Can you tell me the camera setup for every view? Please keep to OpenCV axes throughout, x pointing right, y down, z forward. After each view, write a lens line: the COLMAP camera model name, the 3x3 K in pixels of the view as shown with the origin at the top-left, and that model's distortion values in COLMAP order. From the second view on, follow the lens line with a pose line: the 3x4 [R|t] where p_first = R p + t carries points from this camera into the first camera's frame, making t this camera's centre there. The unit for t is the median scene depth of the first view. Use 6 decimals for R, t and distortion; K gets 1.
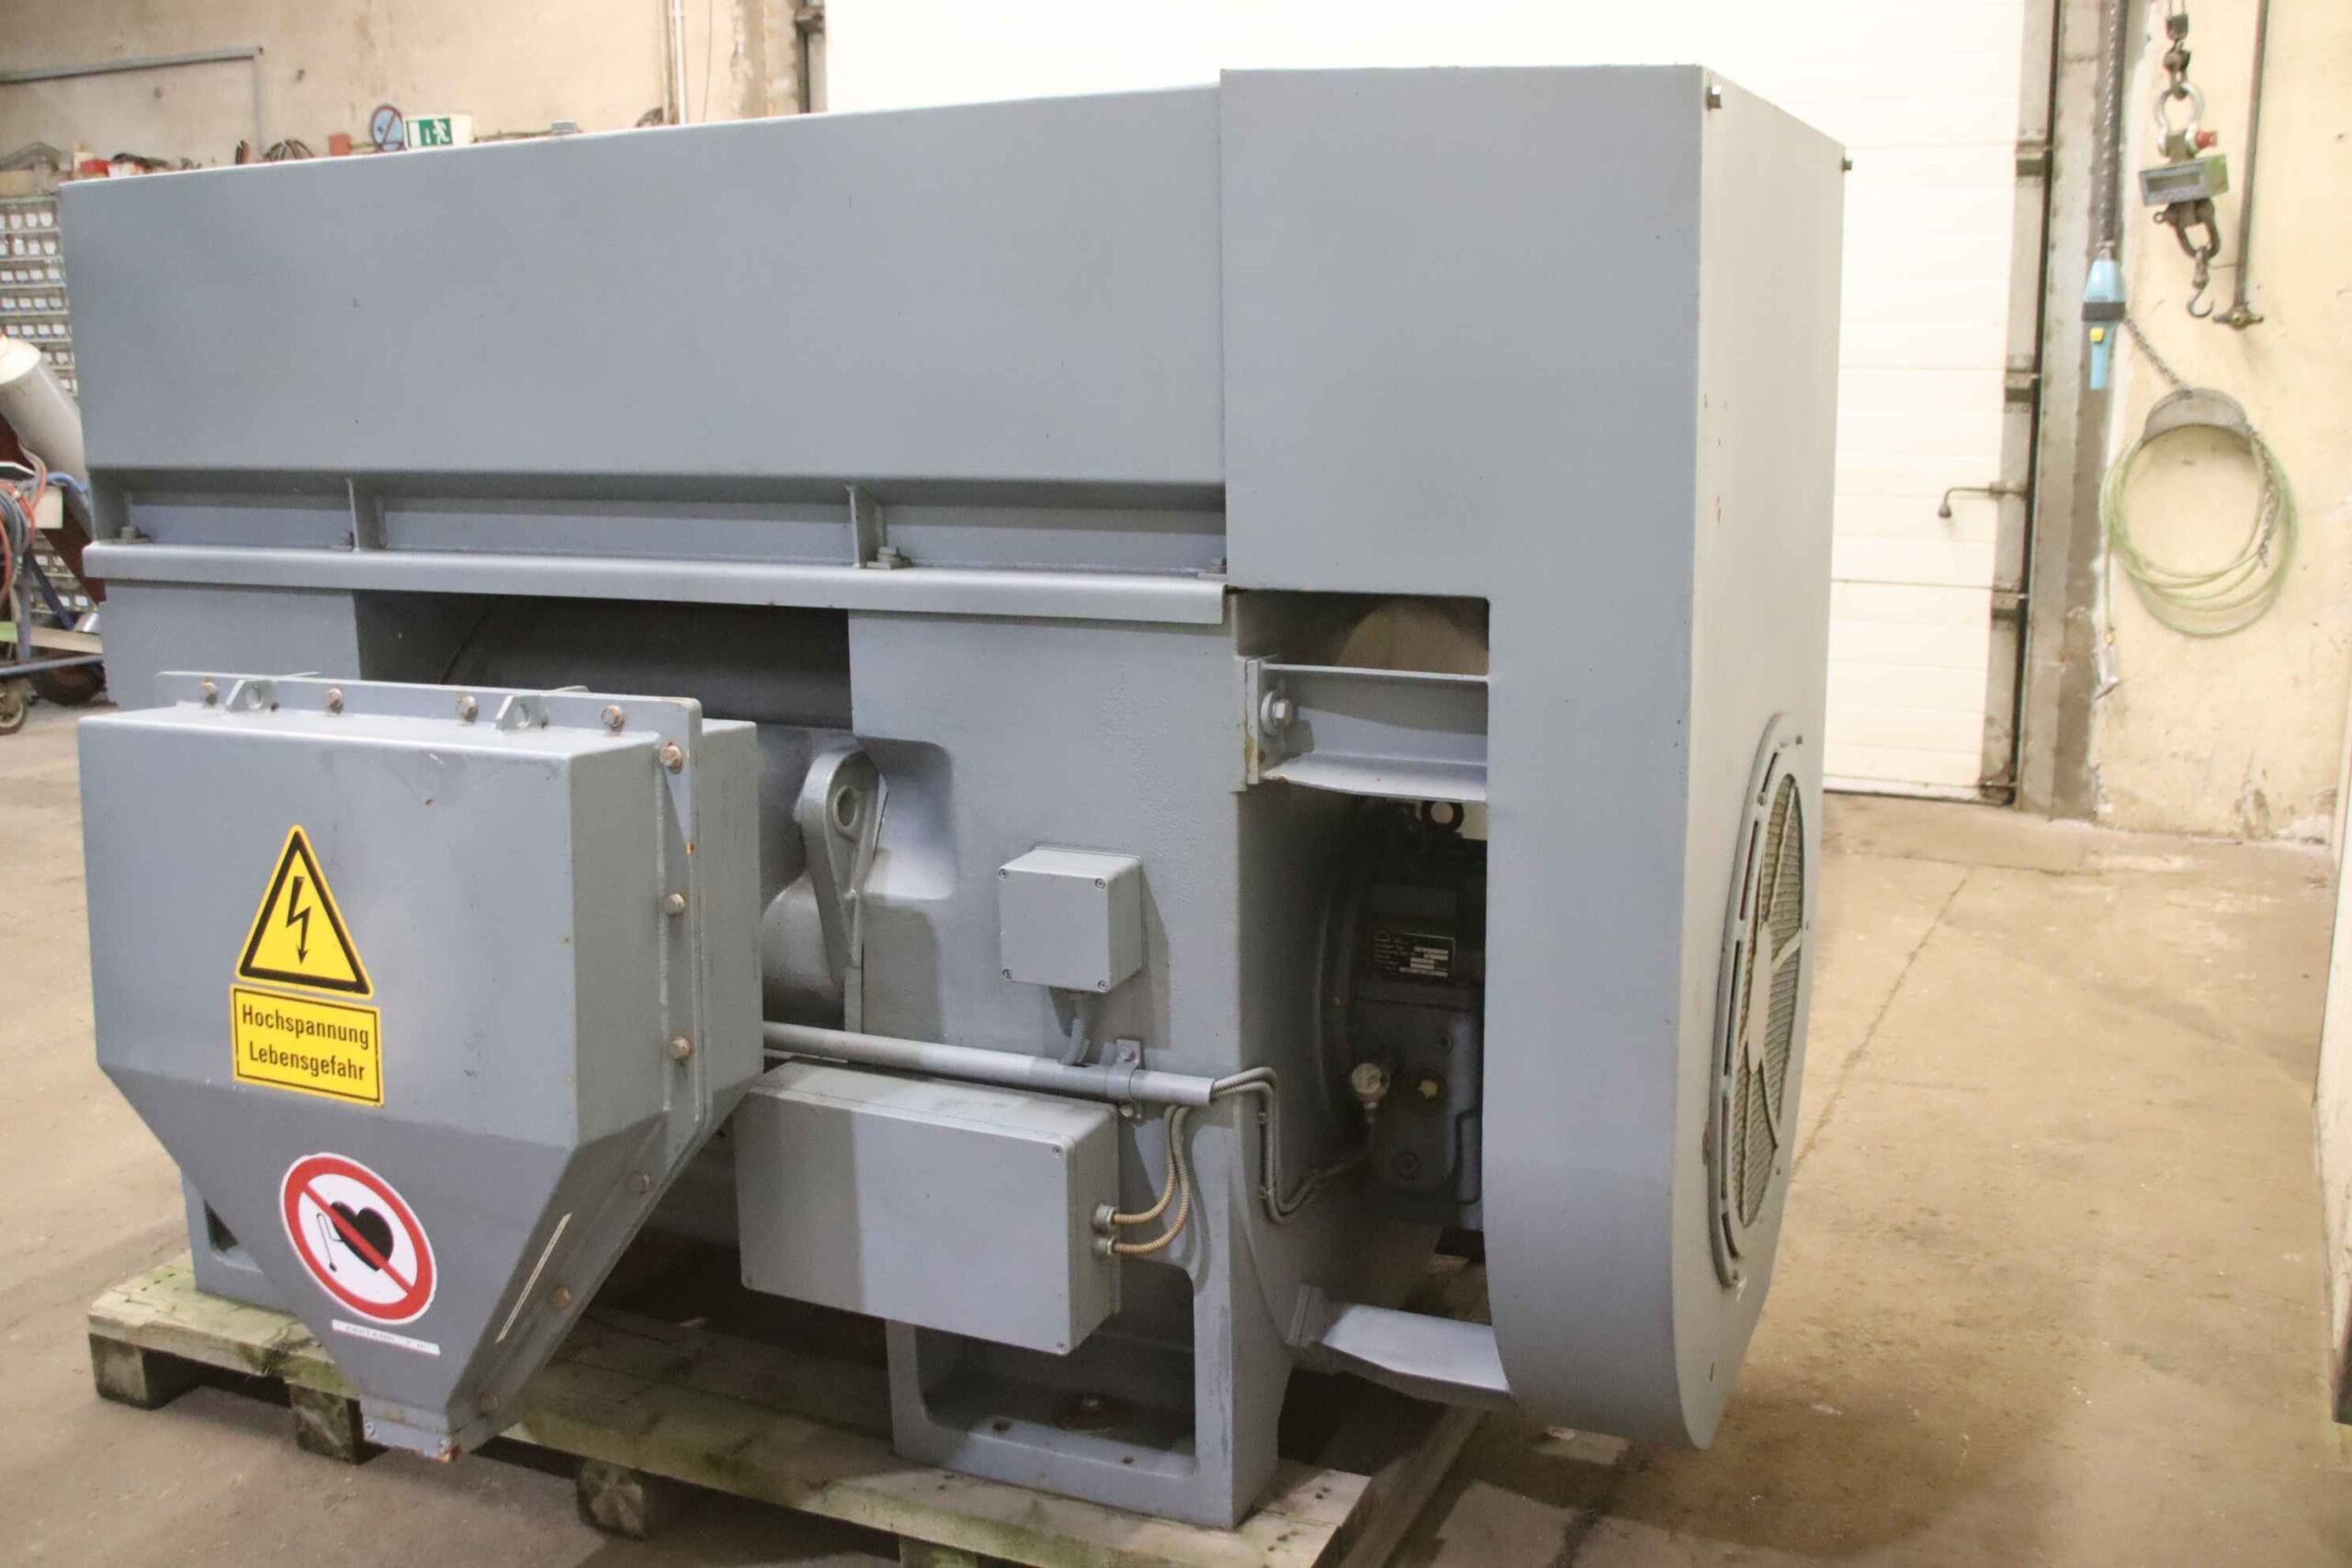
lens RADIAL K [[2159.1, 0, 1176.0], [0, 2159.1, 784.0], [0, 0, 1]] dist [-0.111629, 0.011237]
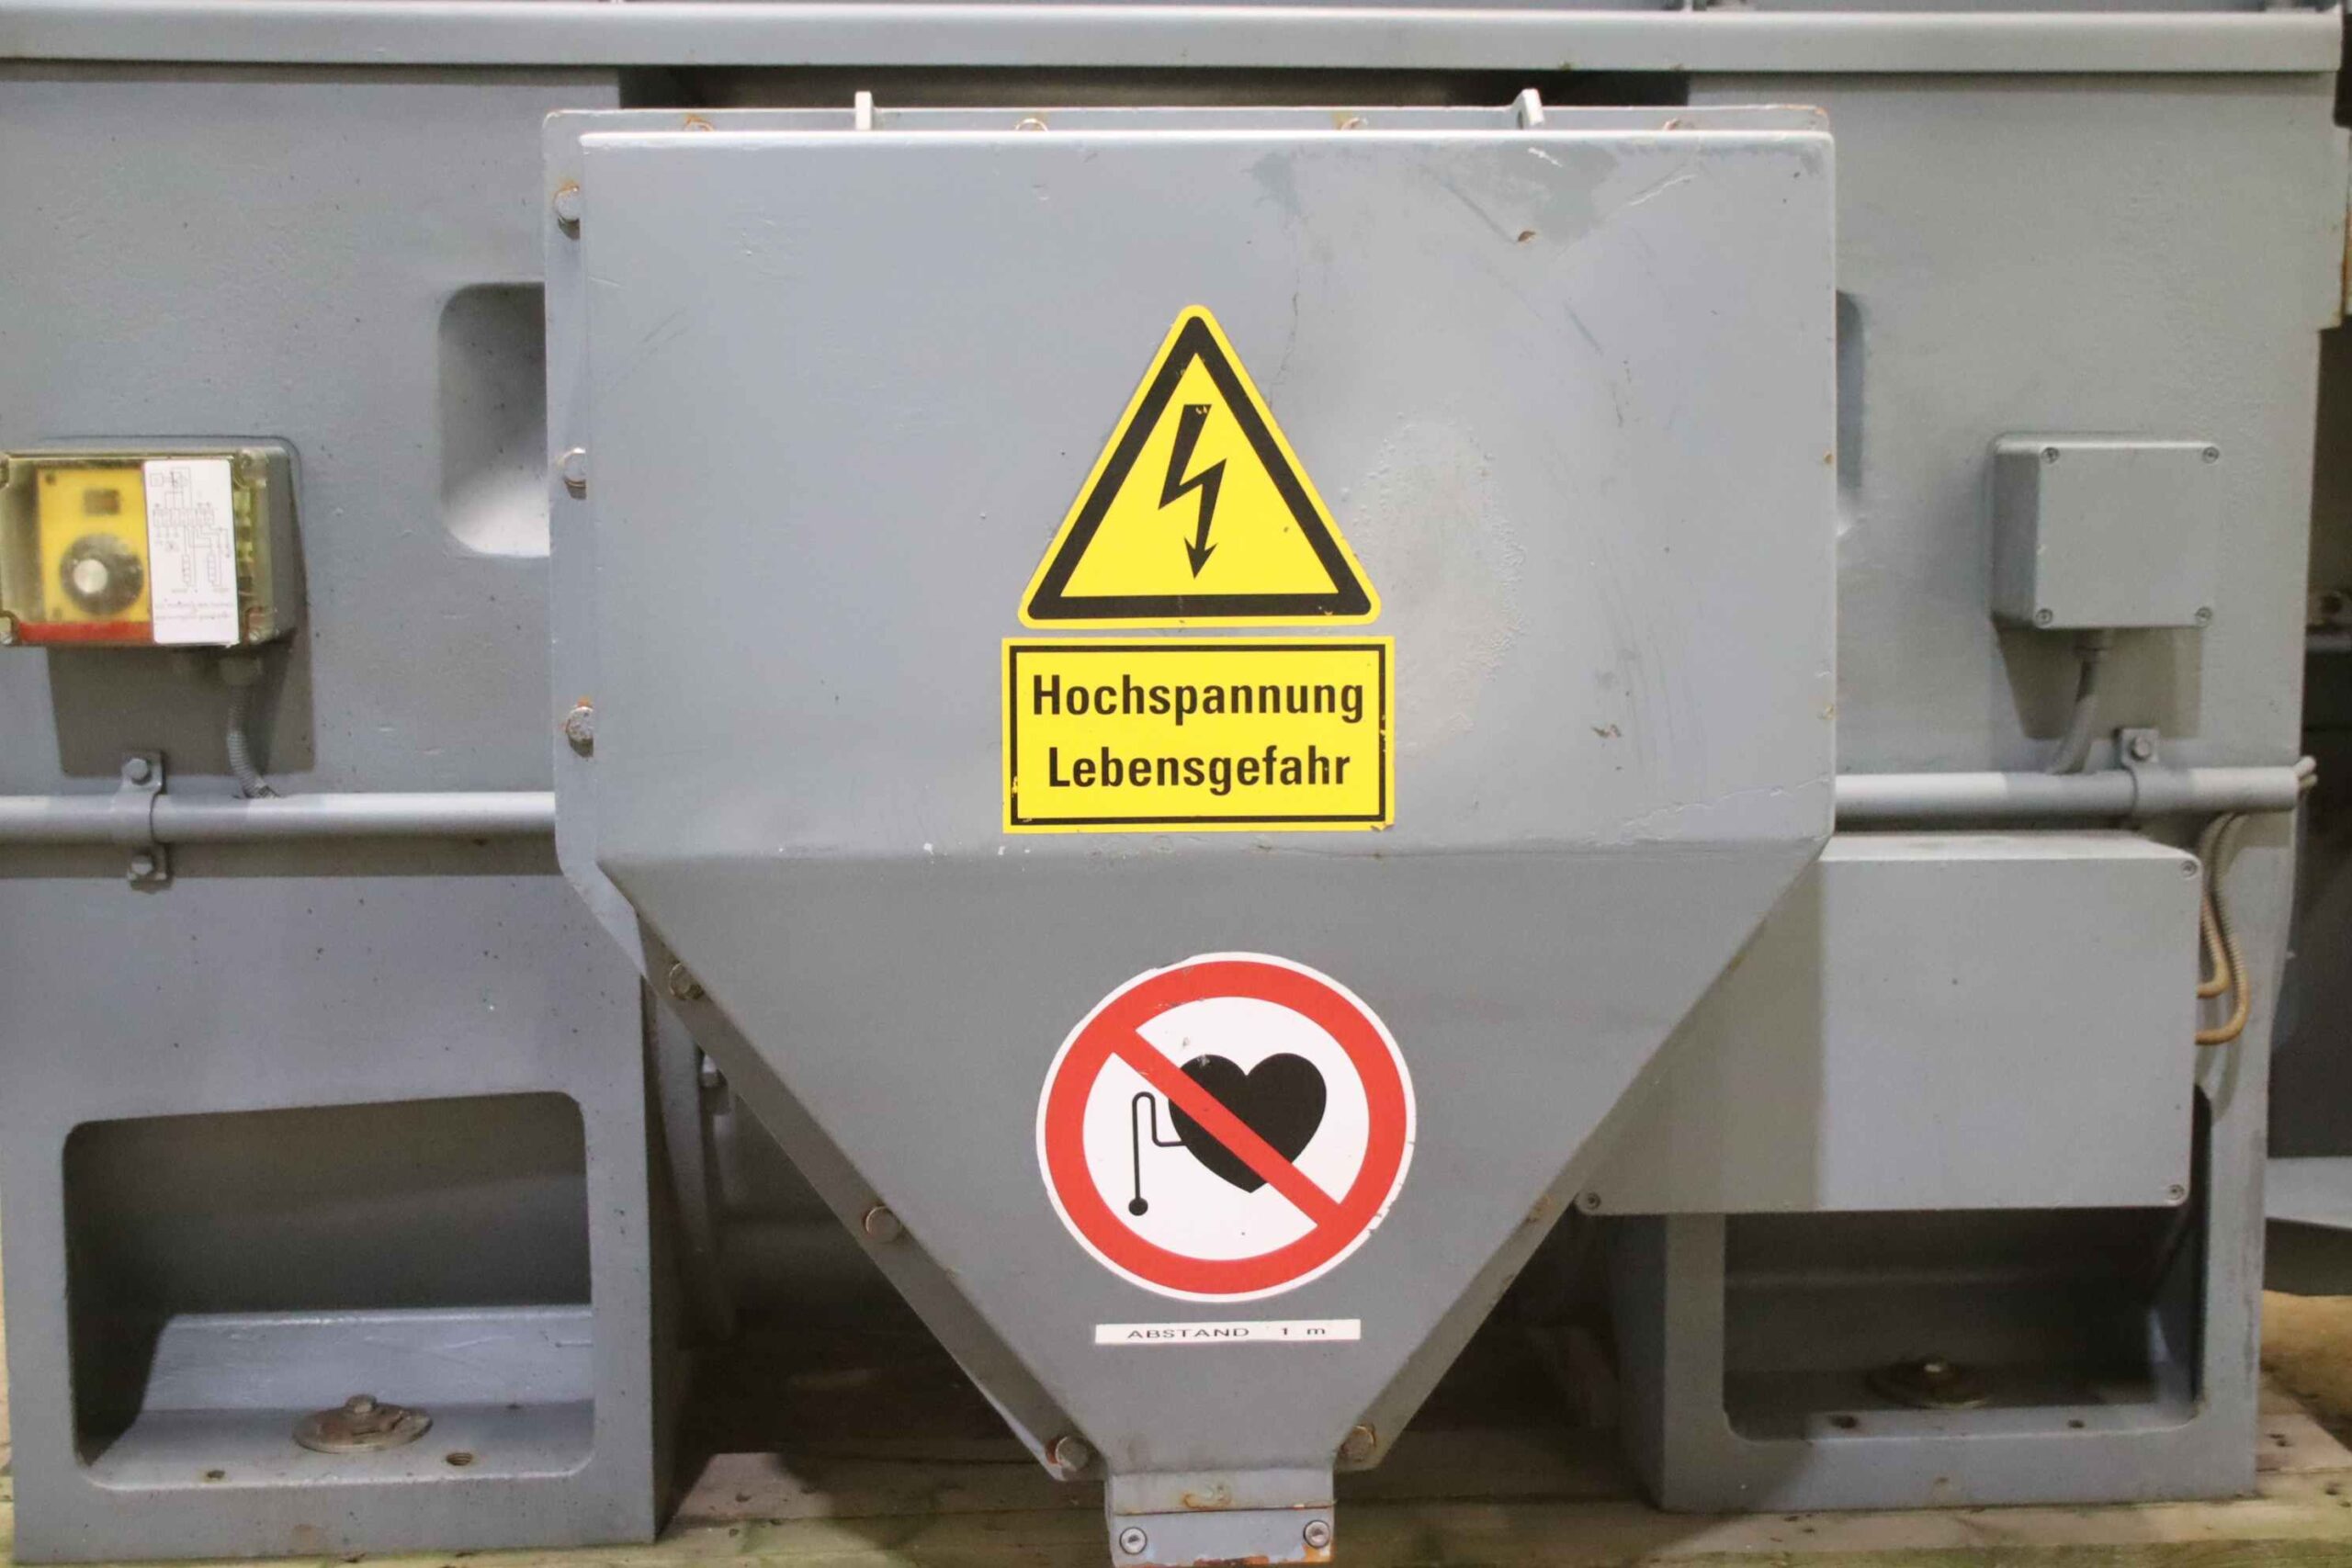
lens RADIAL K [[2966.3, 0, 1176.0], [0, 2966.3, 784.0], [0, 0, 1]] dist [-0.008107, -0.003786]
pose [[0.885350, -0.045152, 0.462727, -0.712282], [0.085016, 0.994214, -0.065651, 0.172574], [-0.457085, 0.097464, 0.884067, 0.340622]]
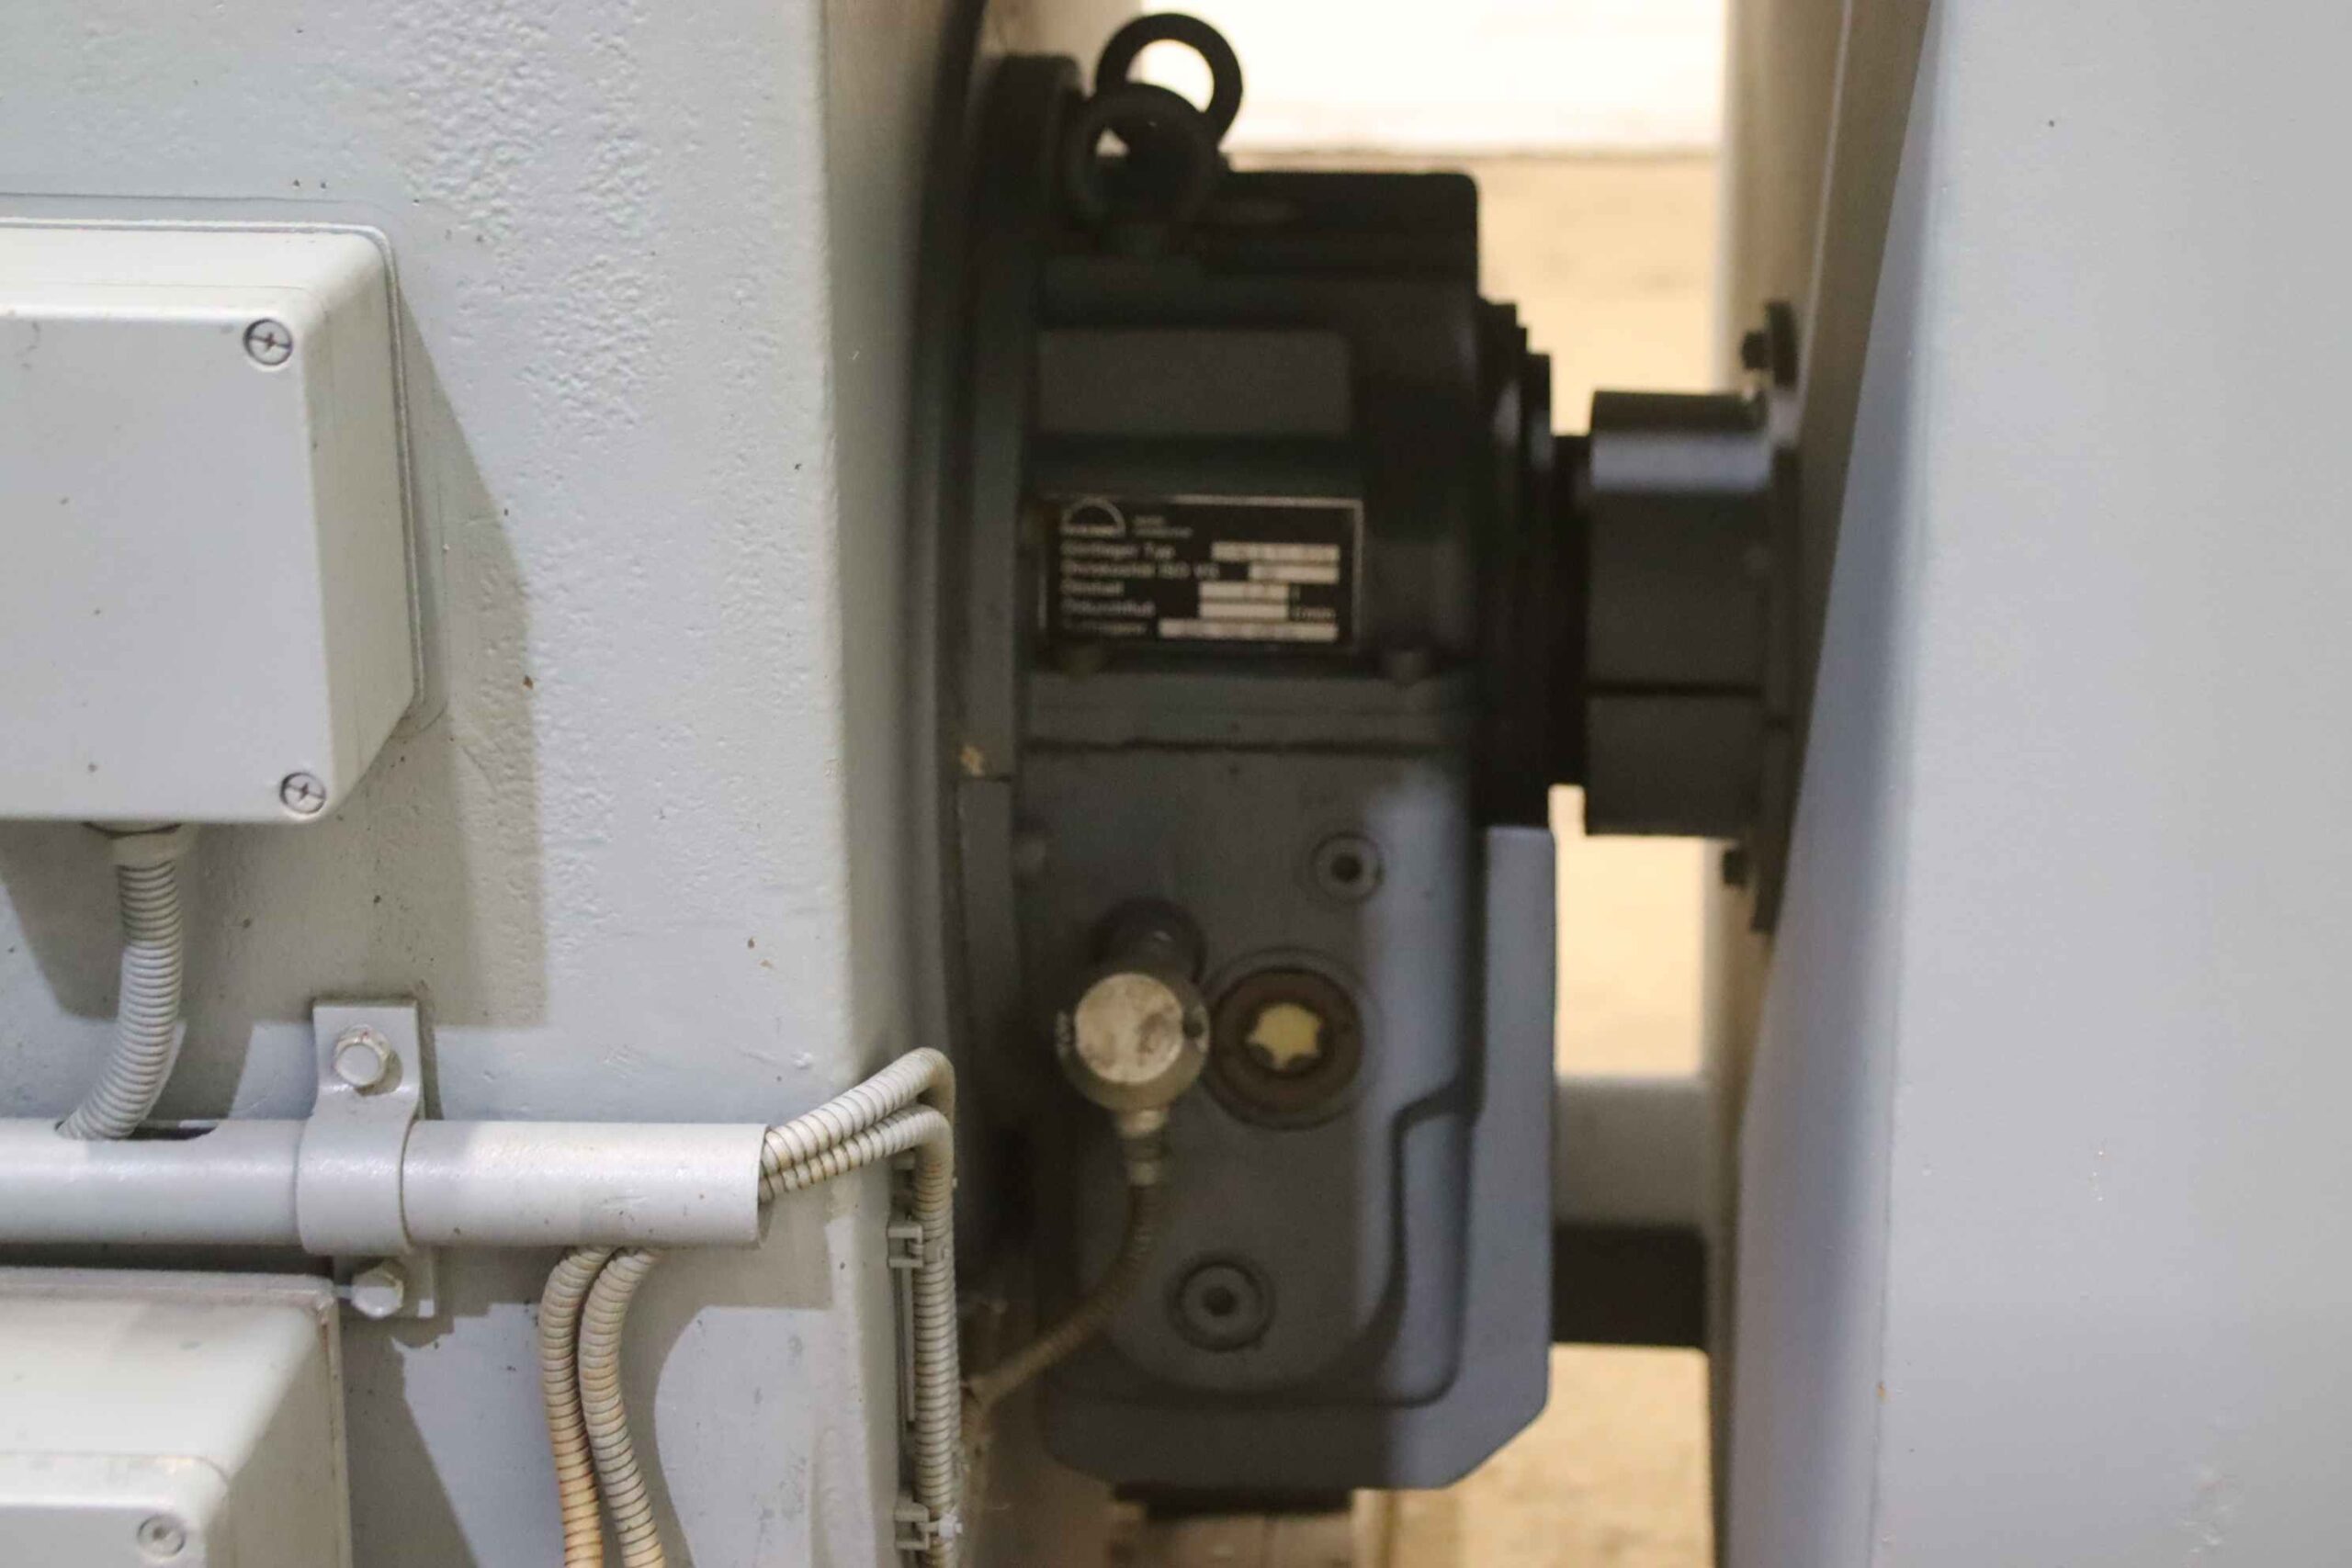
lens RADIAL K [[4684.1, 0, 1176.0], [0, 4684.1, 784.0], [0, 0, 1]] dist [0.258029, -0.028314]
pose [[0.948408, -0.098131, 0.301484, -0.094113], [0.063316, 0.990363, 0.123177, 0.035396], [-0.310666, -0.097733, 0.945481, 0.480647]]
